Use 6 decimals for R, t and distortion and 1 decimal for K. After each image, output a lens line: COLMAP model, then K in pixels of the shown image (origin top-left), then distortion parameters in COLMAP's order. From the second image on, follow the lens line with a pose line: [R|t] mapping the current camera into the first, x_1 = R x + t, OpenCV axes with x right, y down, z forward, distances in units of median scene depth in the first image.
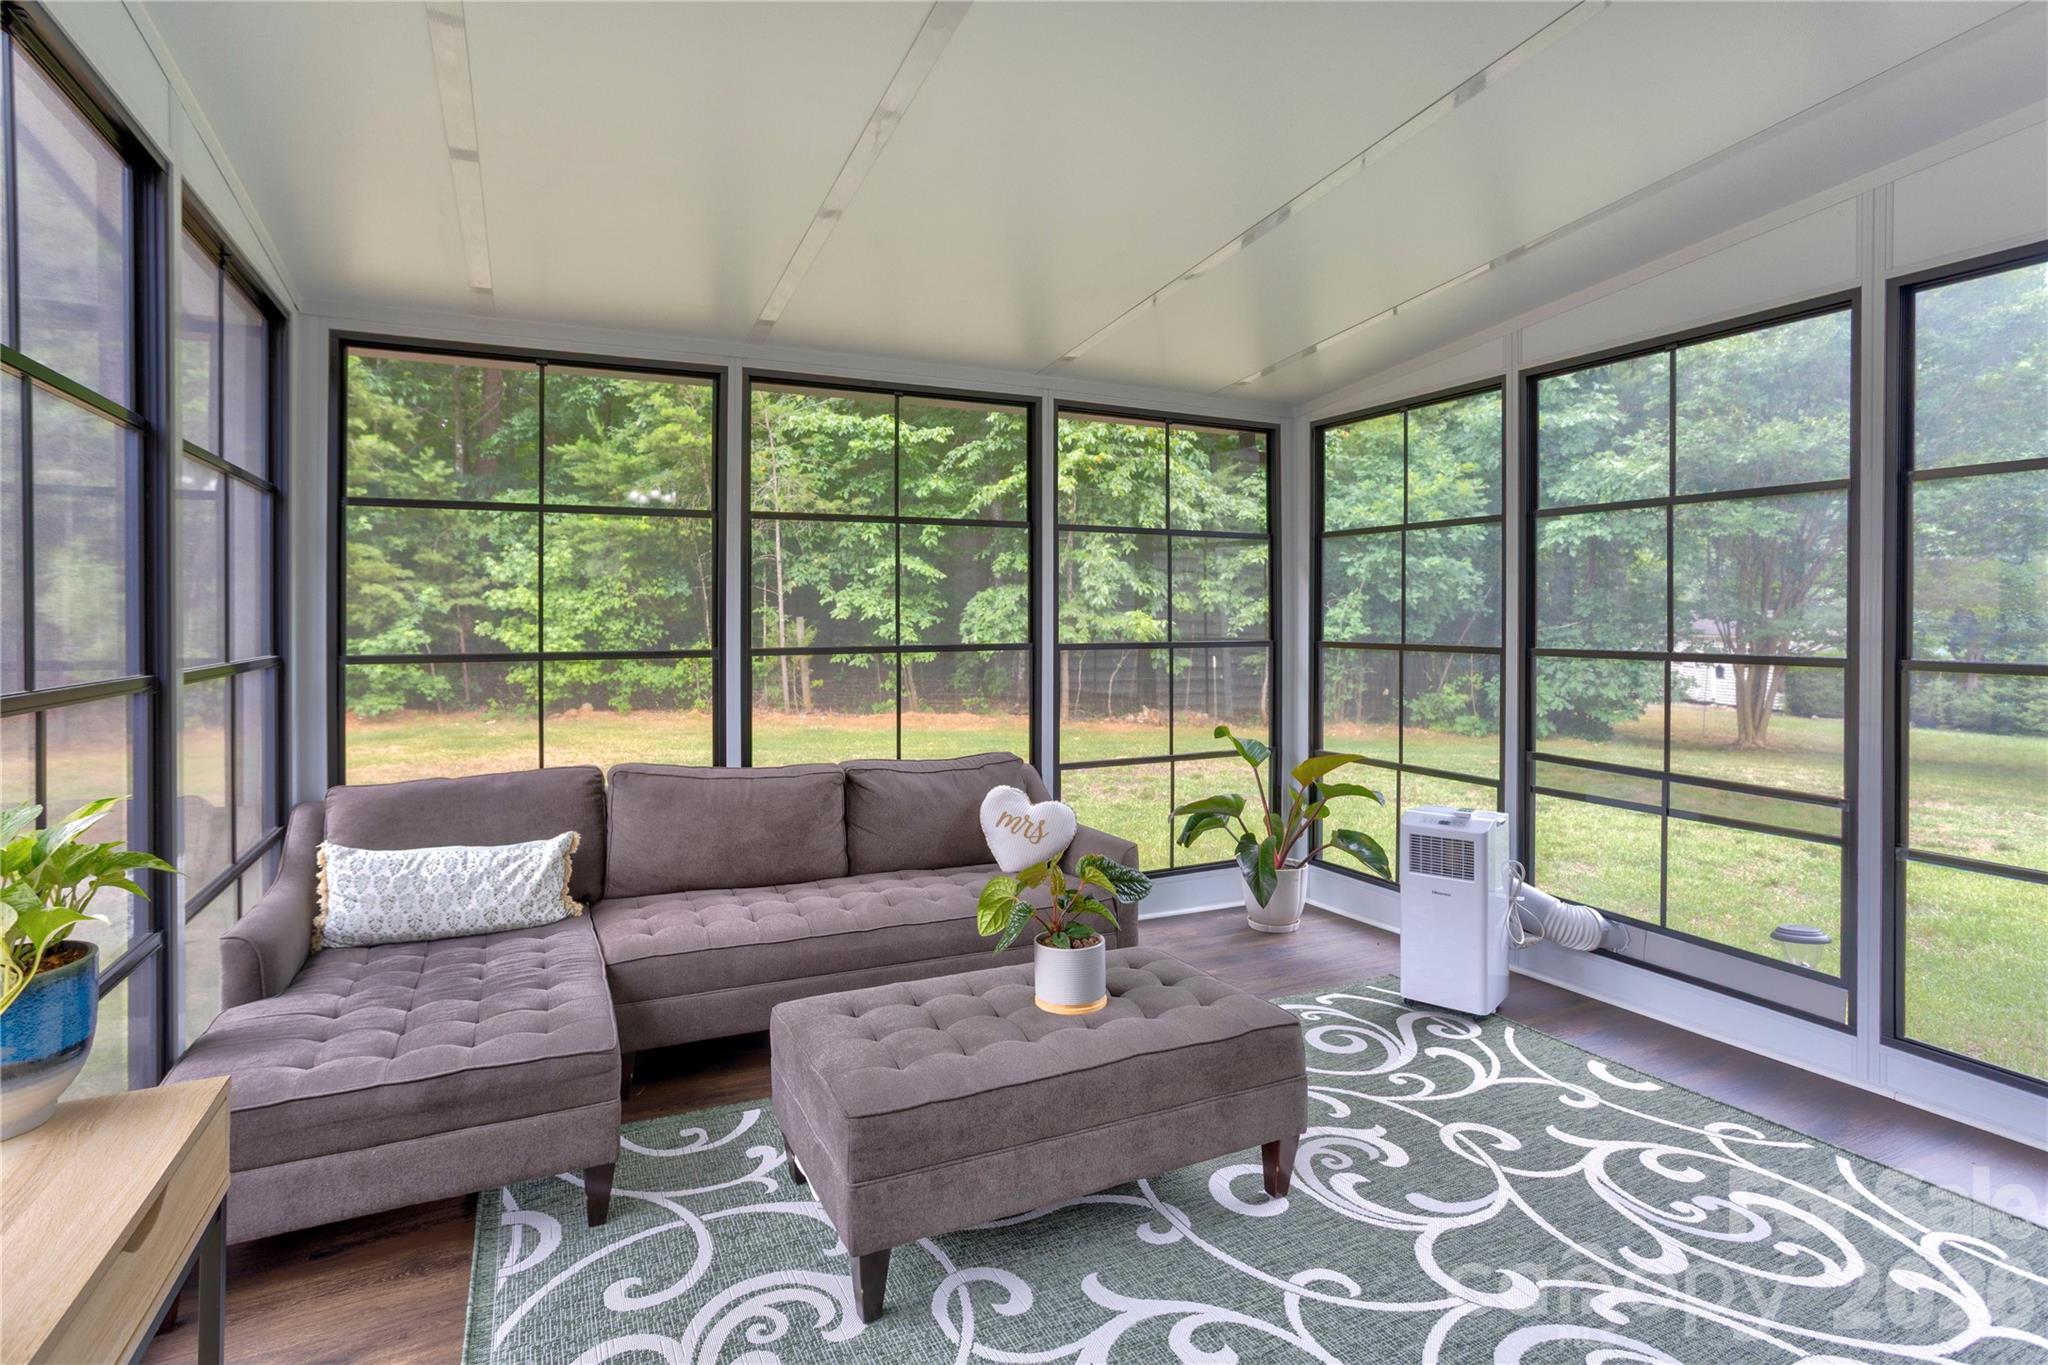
lens RADIAL K [[1017.1, 0, 1023.6], [0, 1017.1, 633.9], [0, 0, 1]] dist [-0.046687, 0.025173]
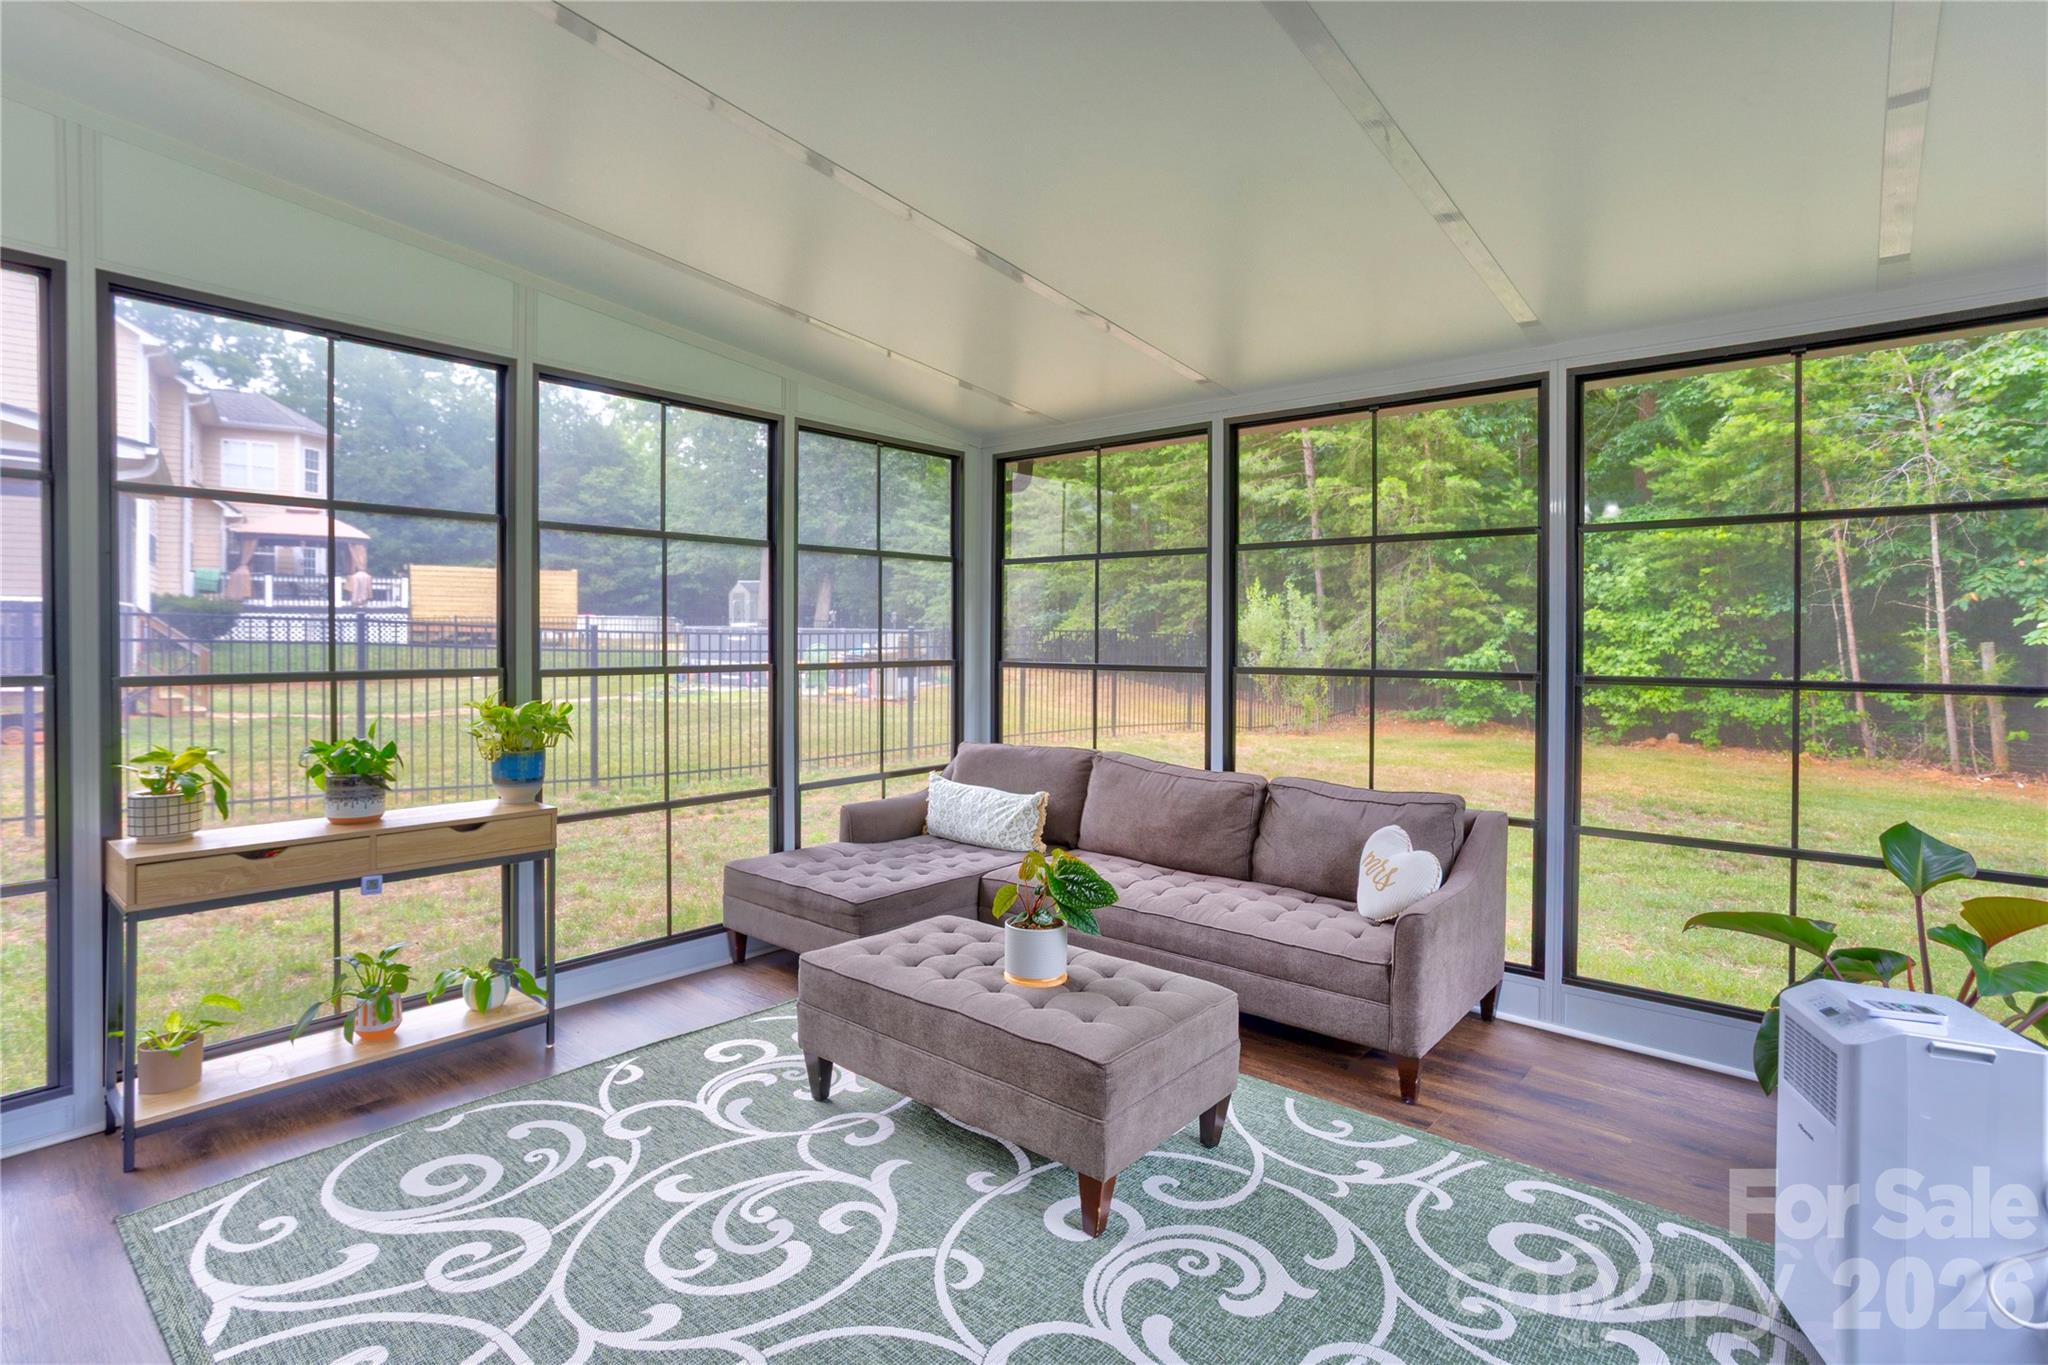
lens RADIAL K [[1006.4, 0, 986.1], [0, 1006.4, 635.1], [0, 0, 1]] dist [-0.042678, 0.024546]
pose [[0.394962, 0.004411, -0.918687, 0.181172], [-0.023210, 0.999717, -0.005179, -0.002155], [0.918404, 0.023368, 0.394953, 0.084519]]
